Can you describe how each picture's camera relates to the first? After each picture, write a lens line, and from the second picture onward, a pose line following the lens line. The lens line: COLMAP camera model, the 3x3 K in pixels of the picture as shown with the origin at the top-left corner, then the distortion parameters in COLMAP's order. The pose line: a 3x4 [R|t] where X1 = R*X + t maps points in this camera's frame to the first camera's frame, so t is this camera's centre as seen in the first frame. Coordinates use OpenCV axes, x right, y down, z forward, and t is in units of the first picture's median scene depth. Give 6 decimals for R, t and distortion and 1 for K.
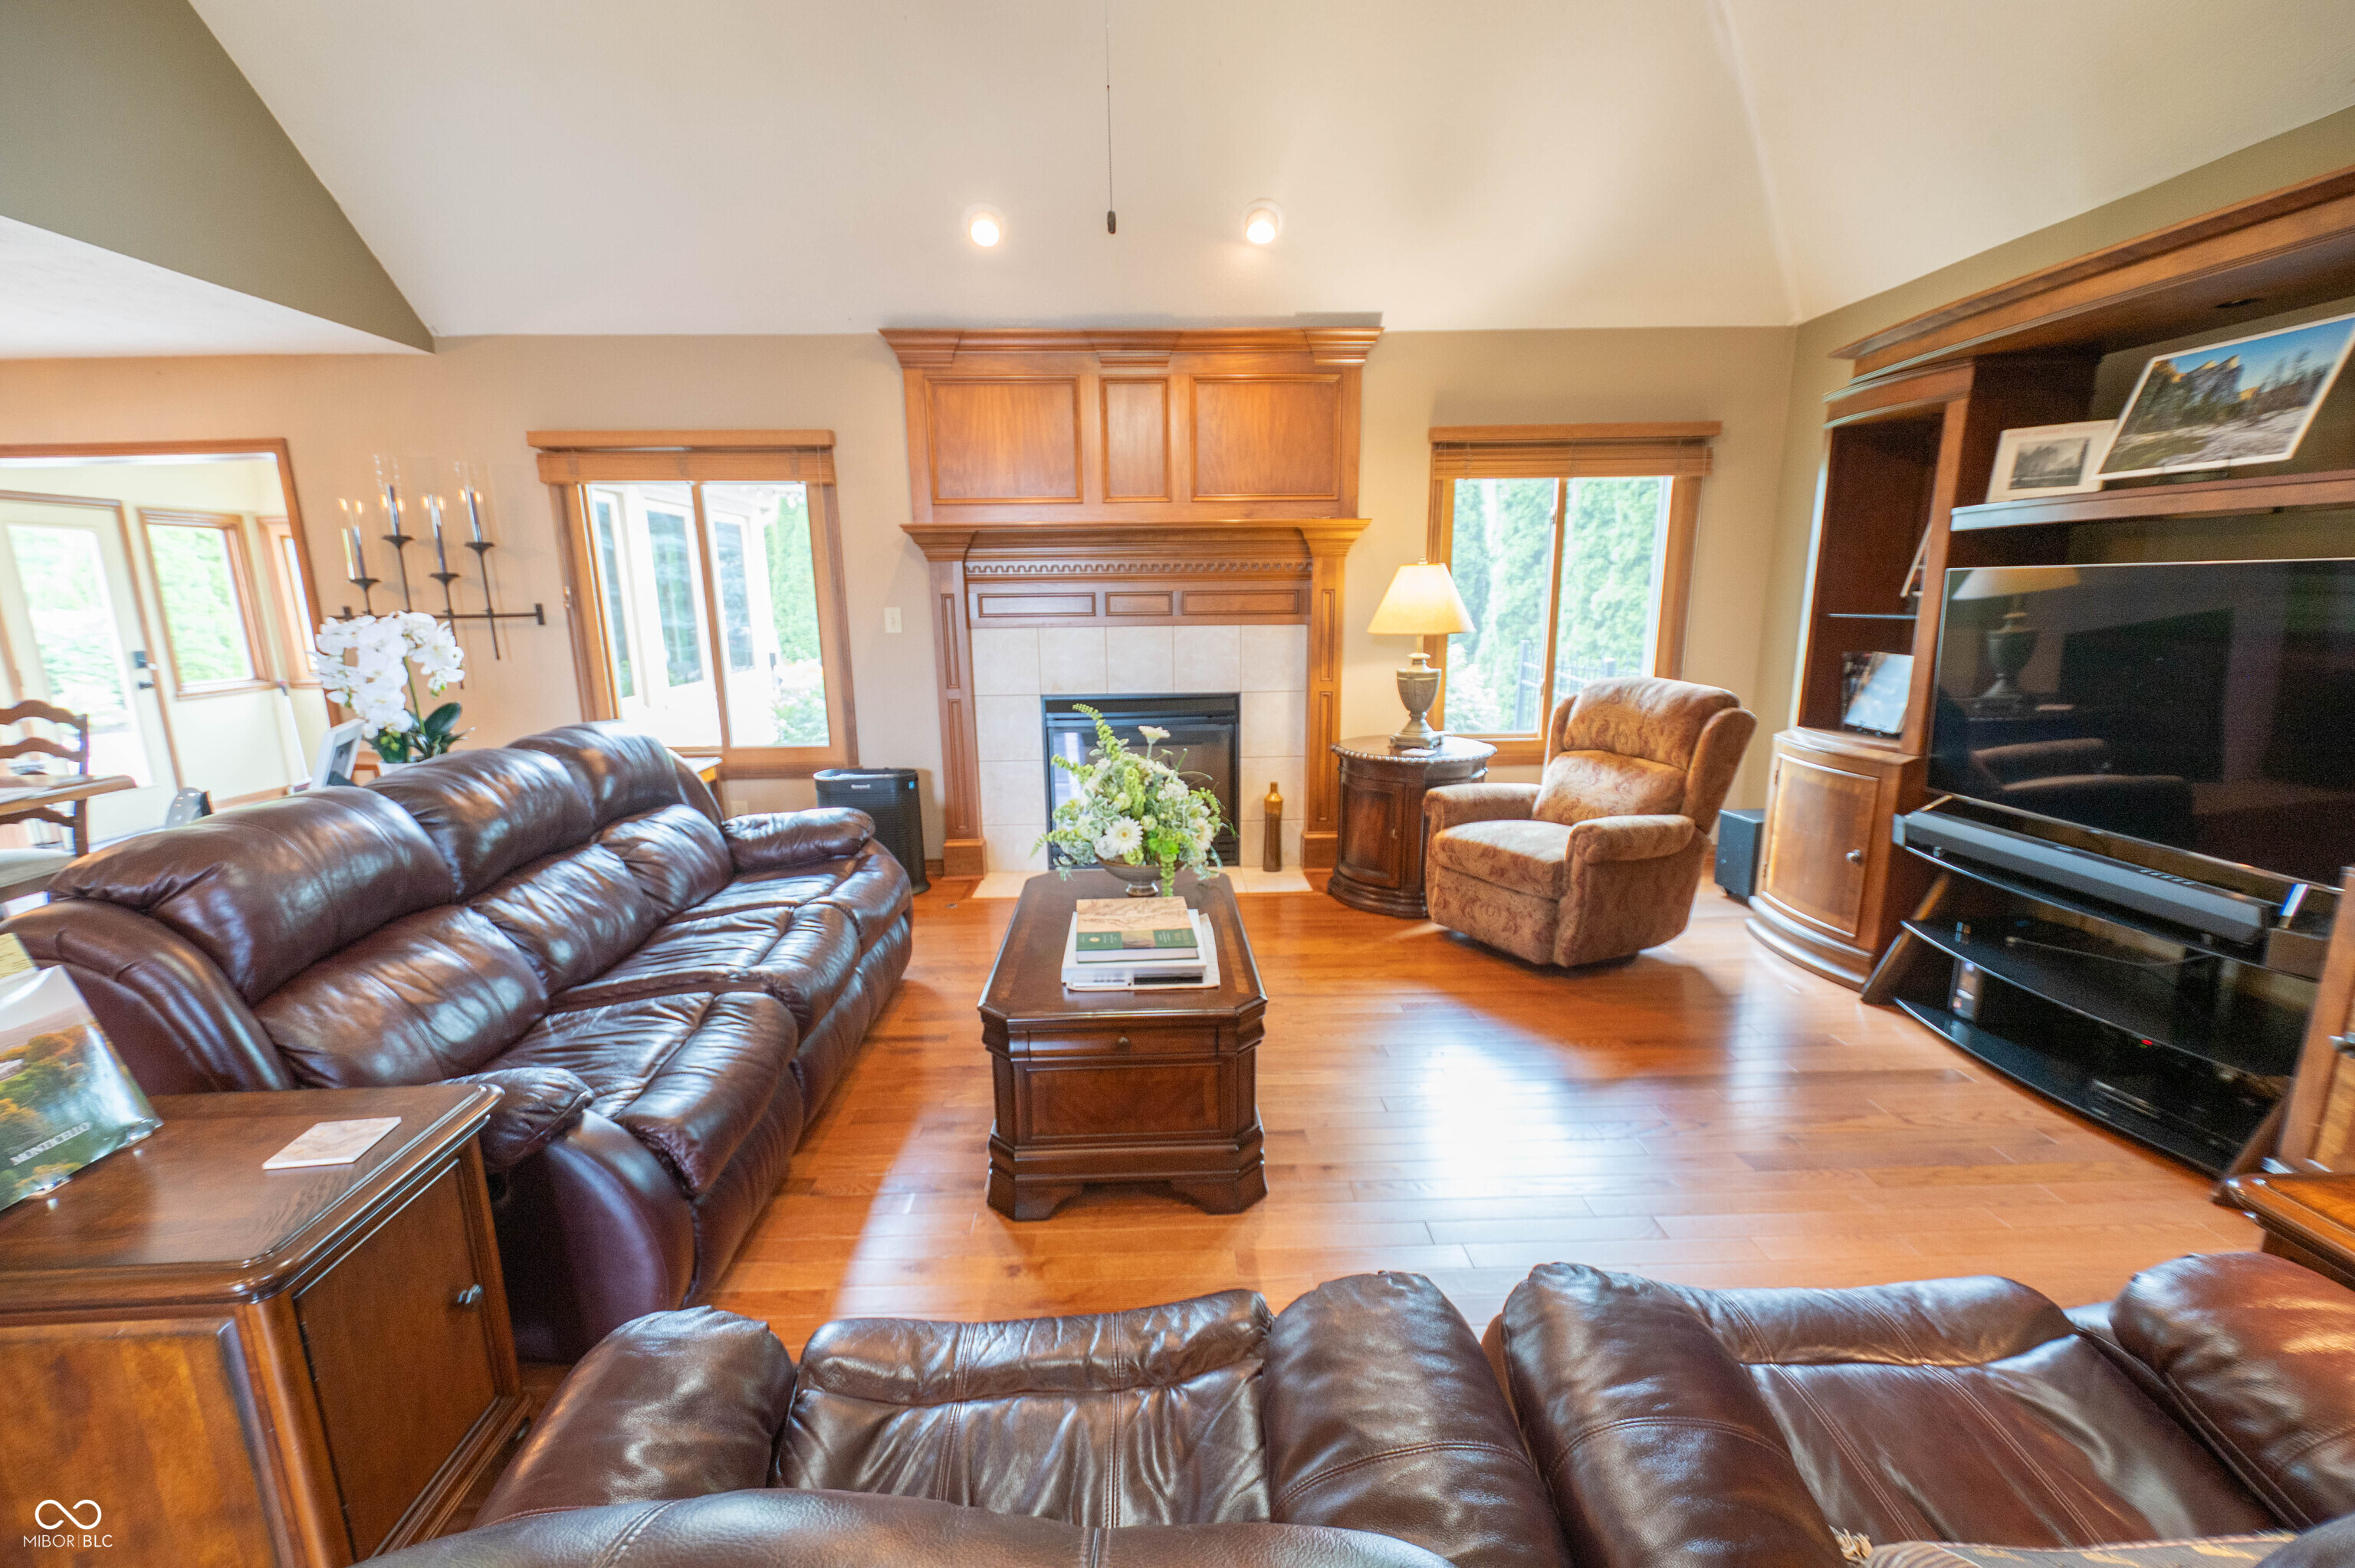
lens RADIAL K [[1016.8, 0, 1175.2], [0, 1016.8, 836.1], [0, 0, 1]] dist [0.024847, -0.011771]
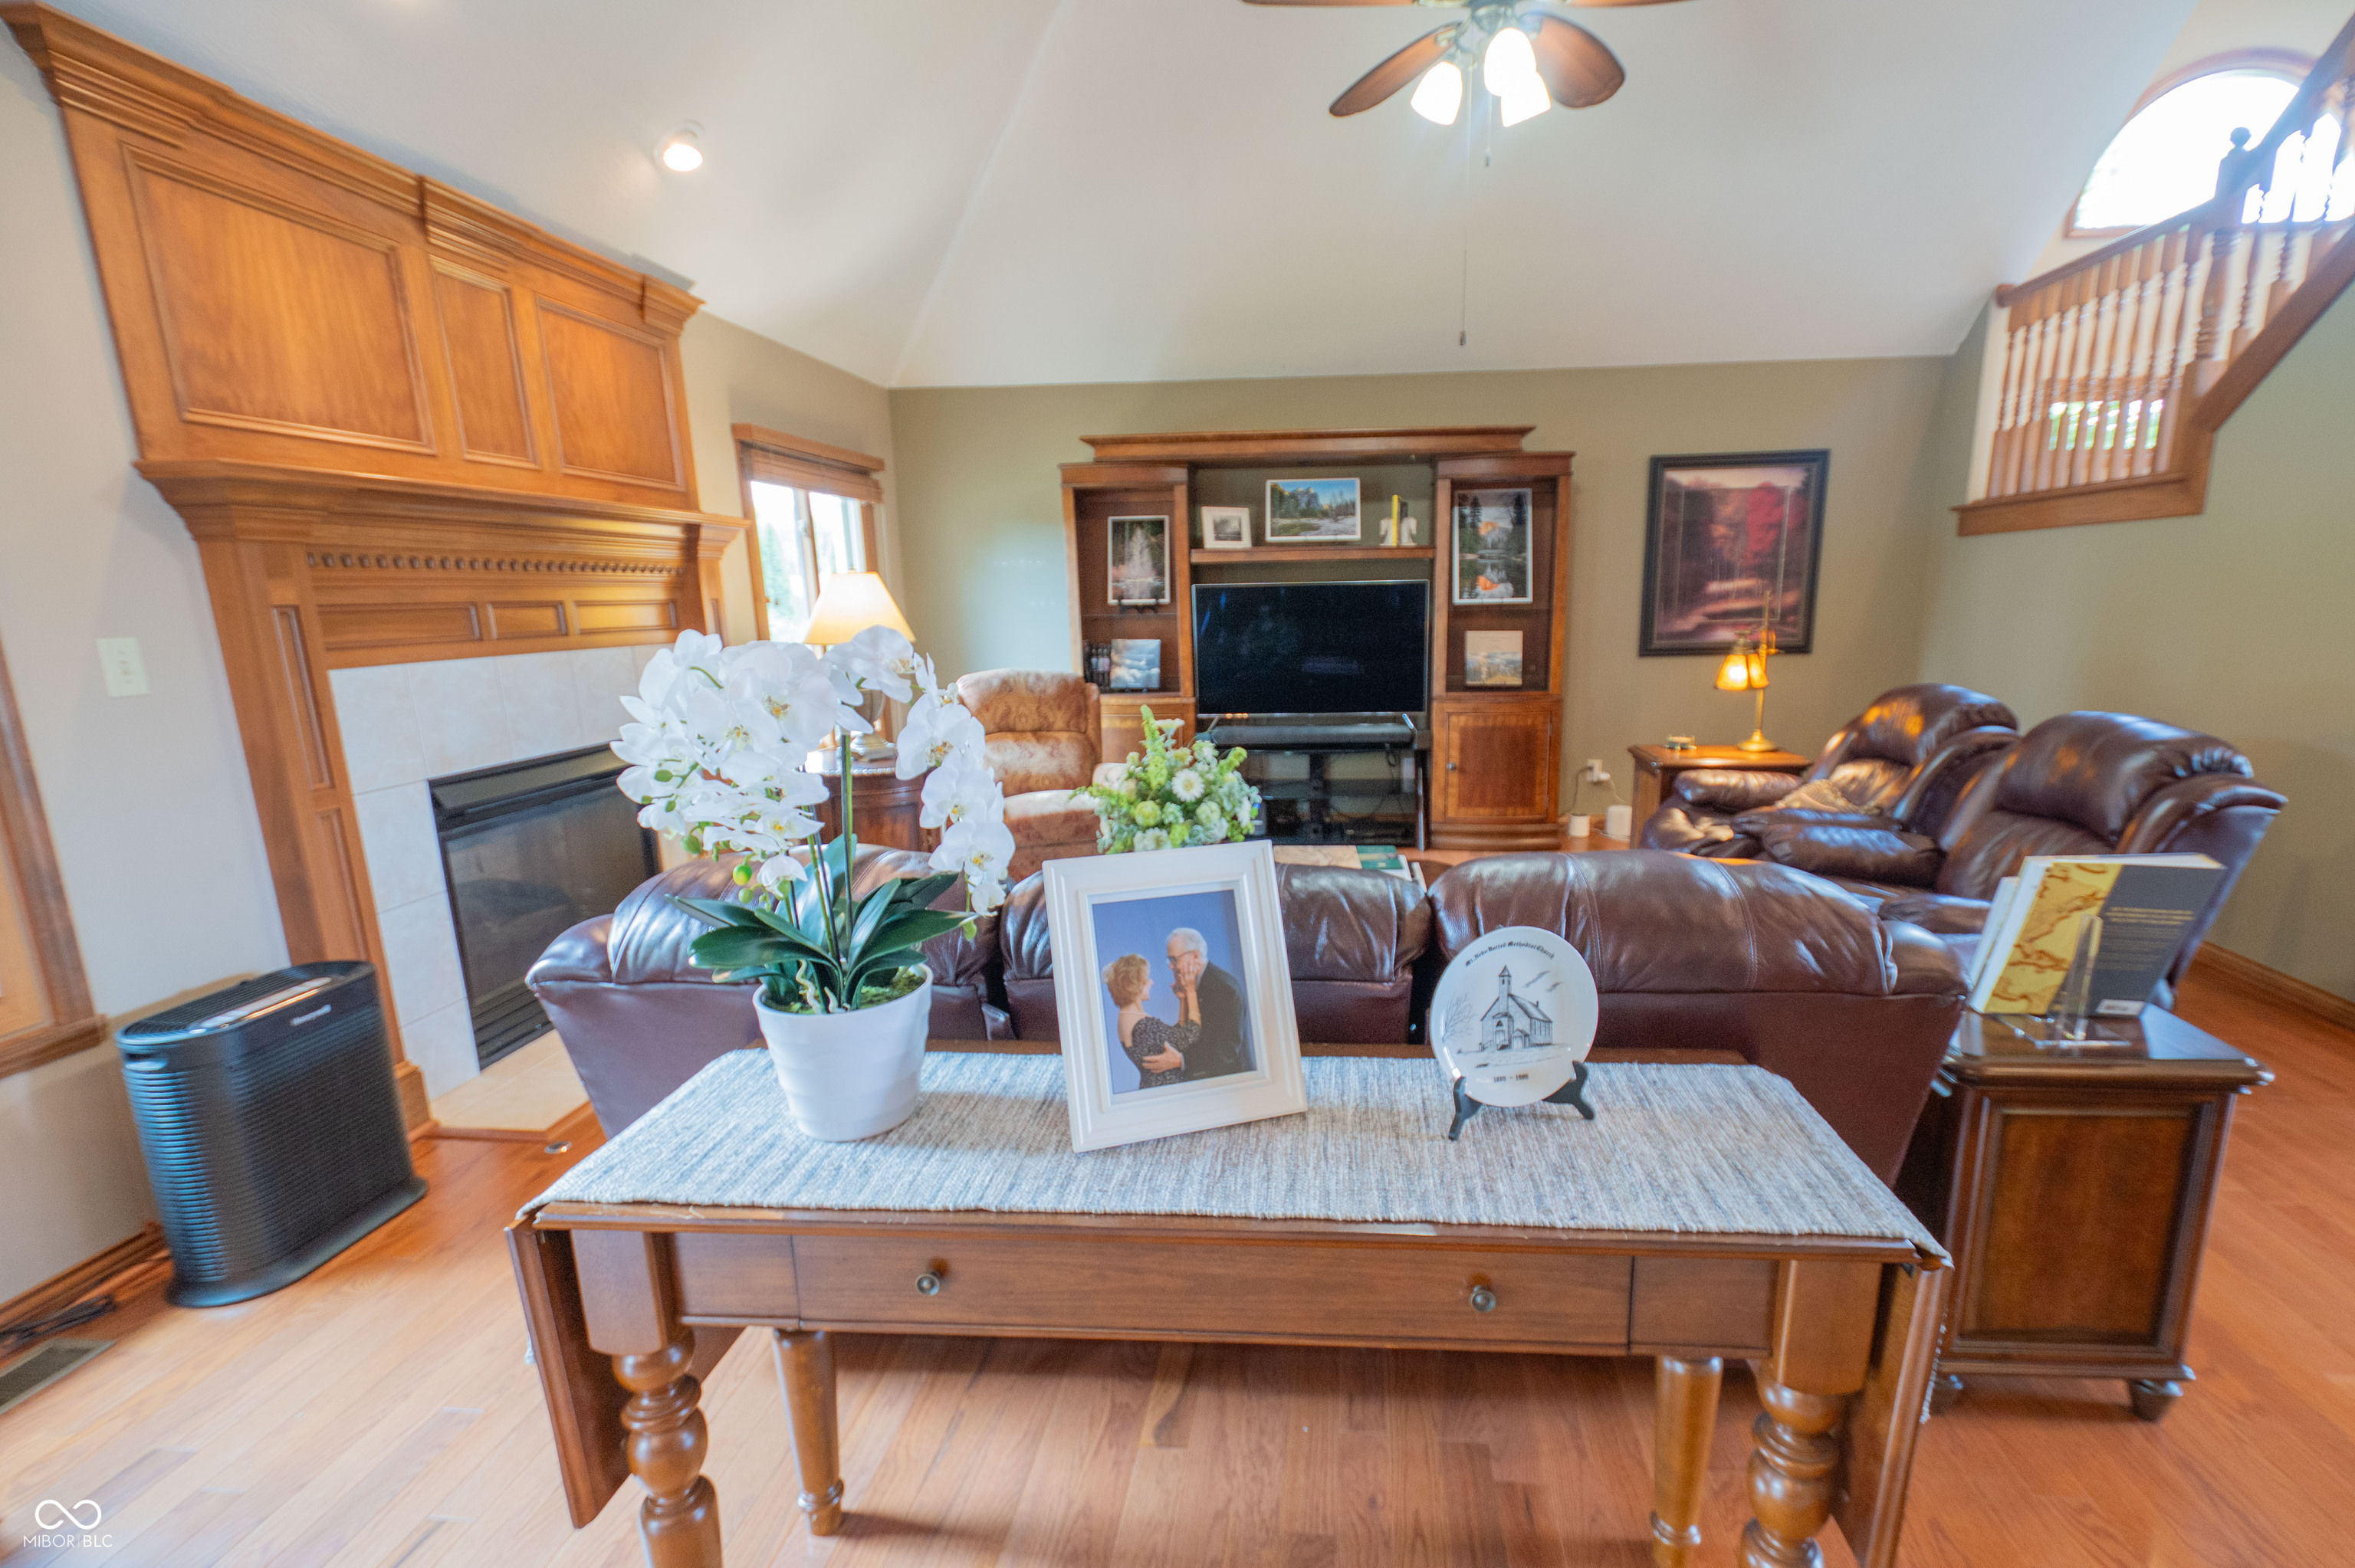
lens RADIAL K [[1119.9, 0, 1216.4], [0, 1119.9, 844.4], [0, 0, 1]] dist [0.031498, -0.019200]
pose [[0.113296, -0.209167, 0.971295, -0.901687], [0.248271, 0.952537, 0.176168, -0.135181], [-0.962042, 0.221185, 0.159849, 0.609367]]
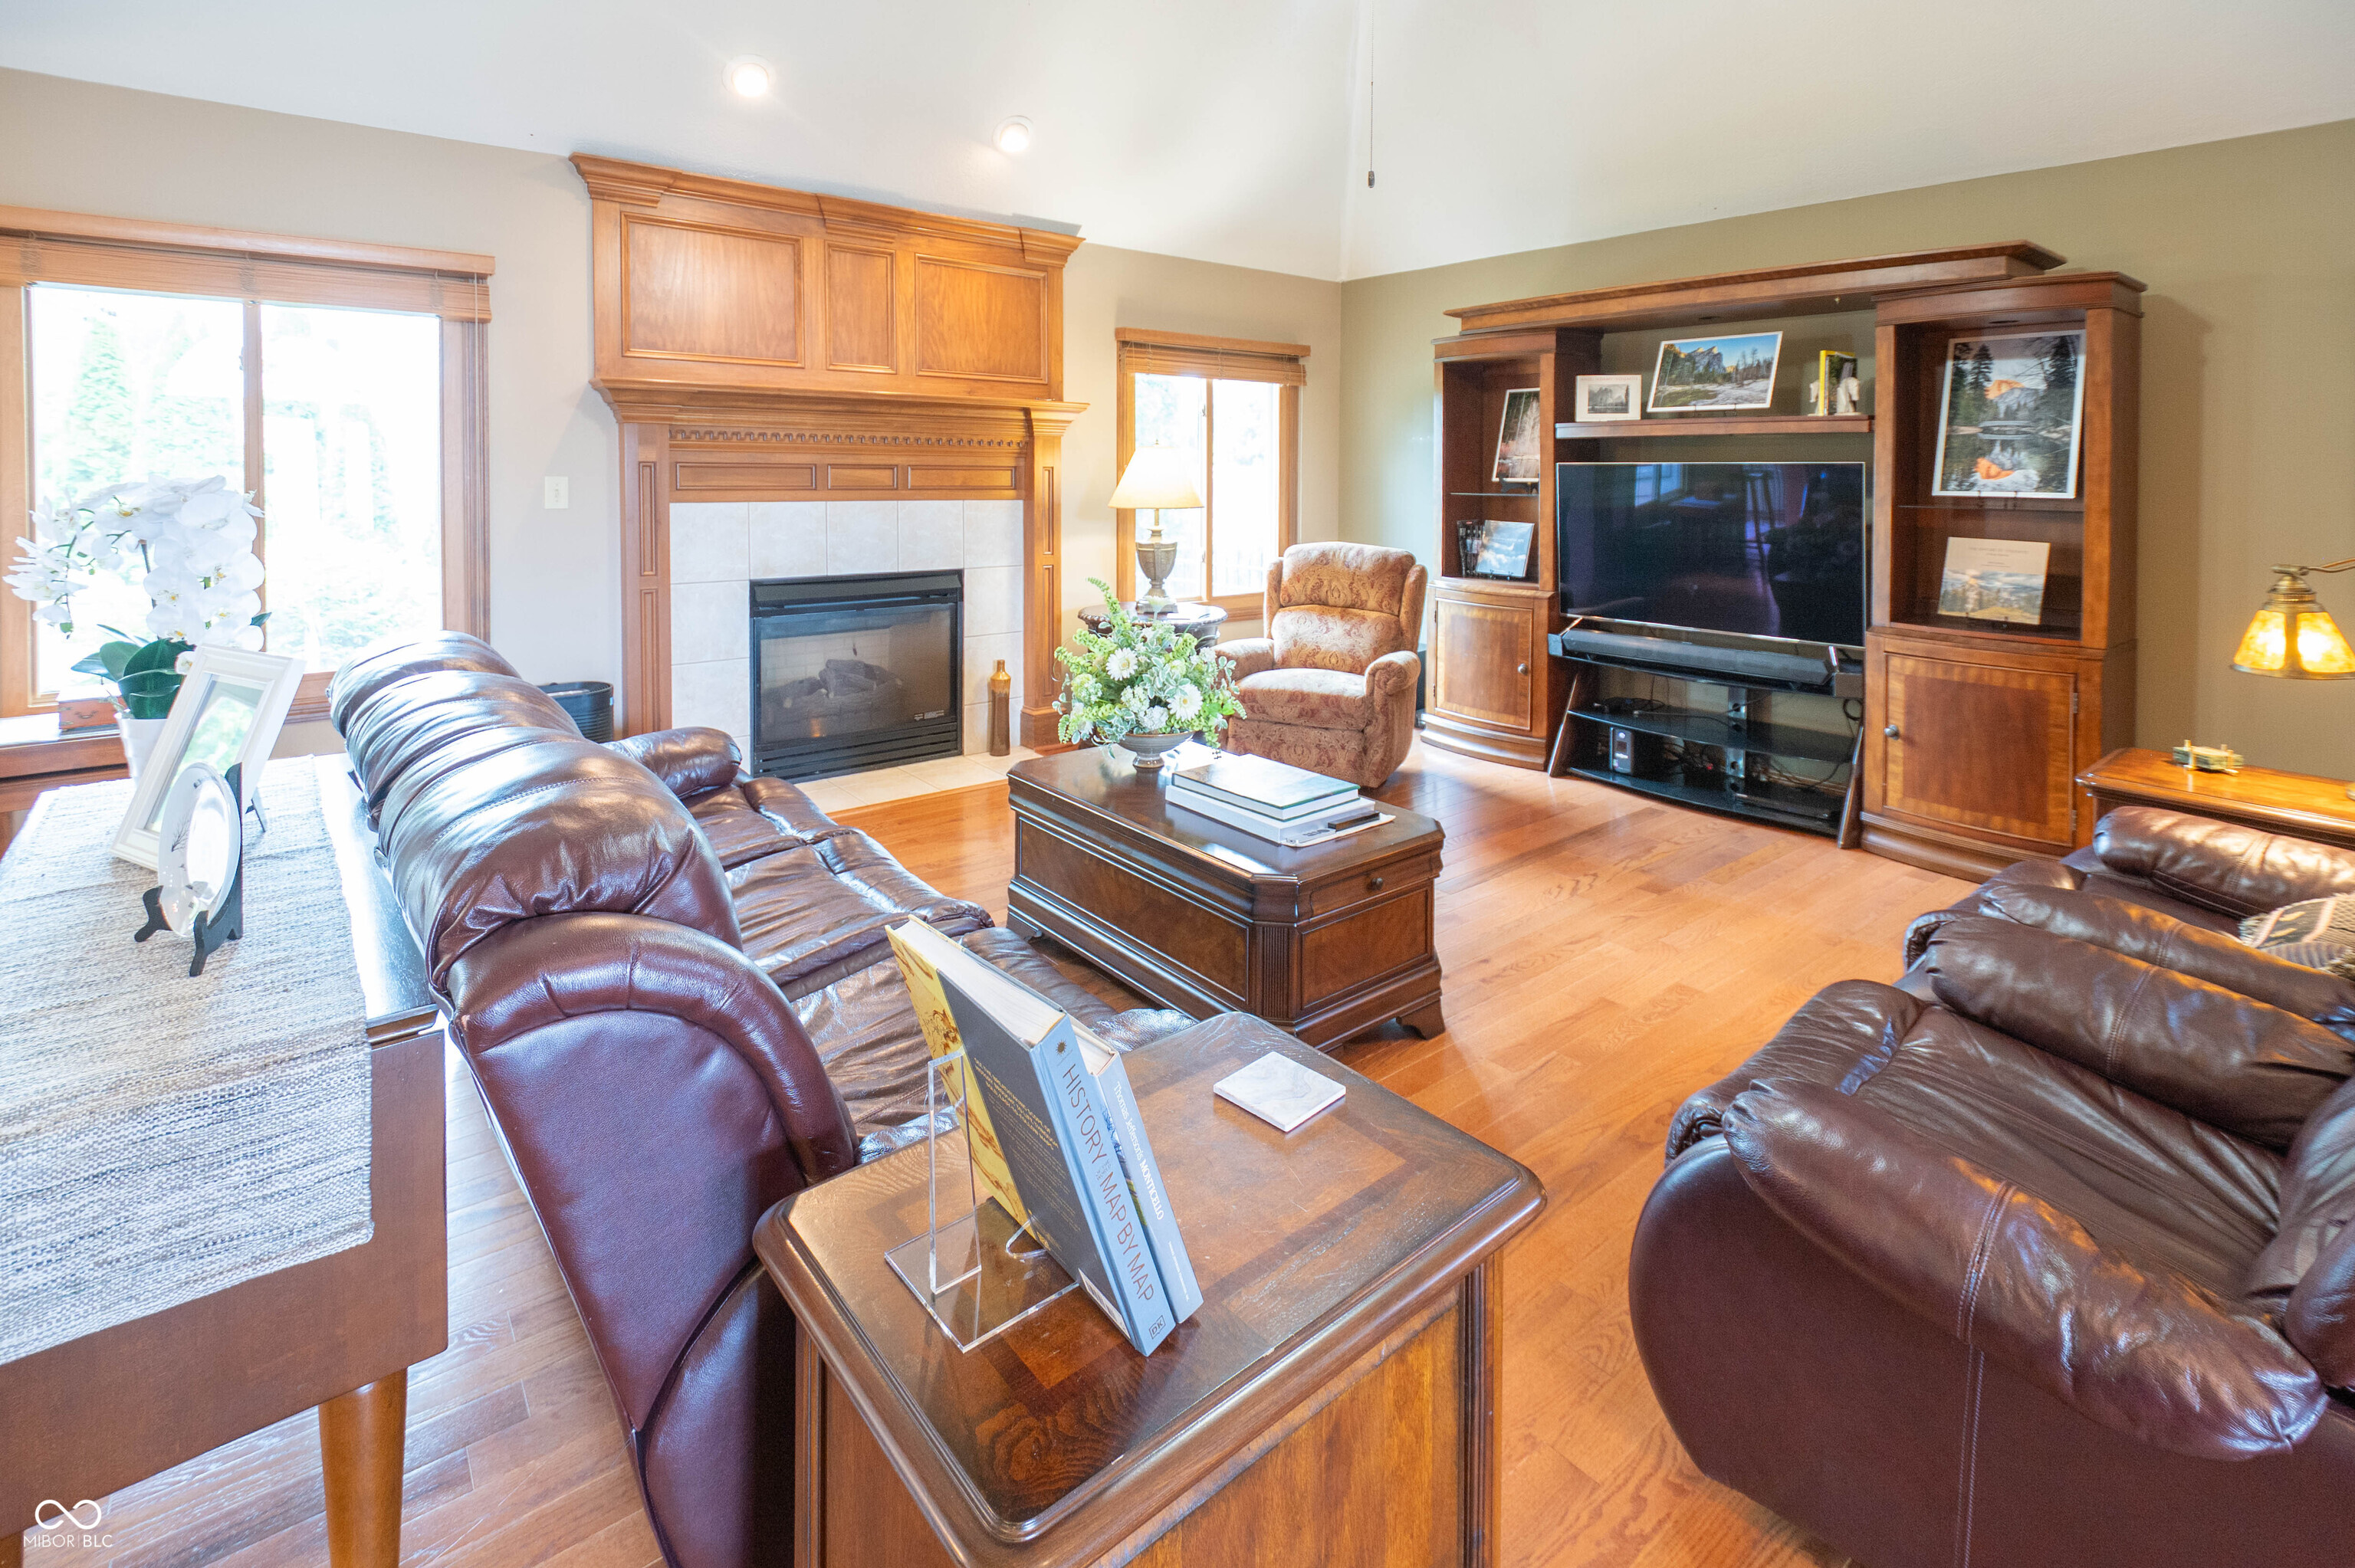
lens RADIAL K [[1097.2, 0, 1137.2], [0, 1097.2, 514.4], [0, 0, 1]] dist [-0.000496, -0.000286]
pose [[0.807066, -0.004102, 0.590446, -0.521928], [0.120667, 0.980018, -0.158128, -0.010733], [-0.577999, 0.198867, 0.791434, 0.099735]]
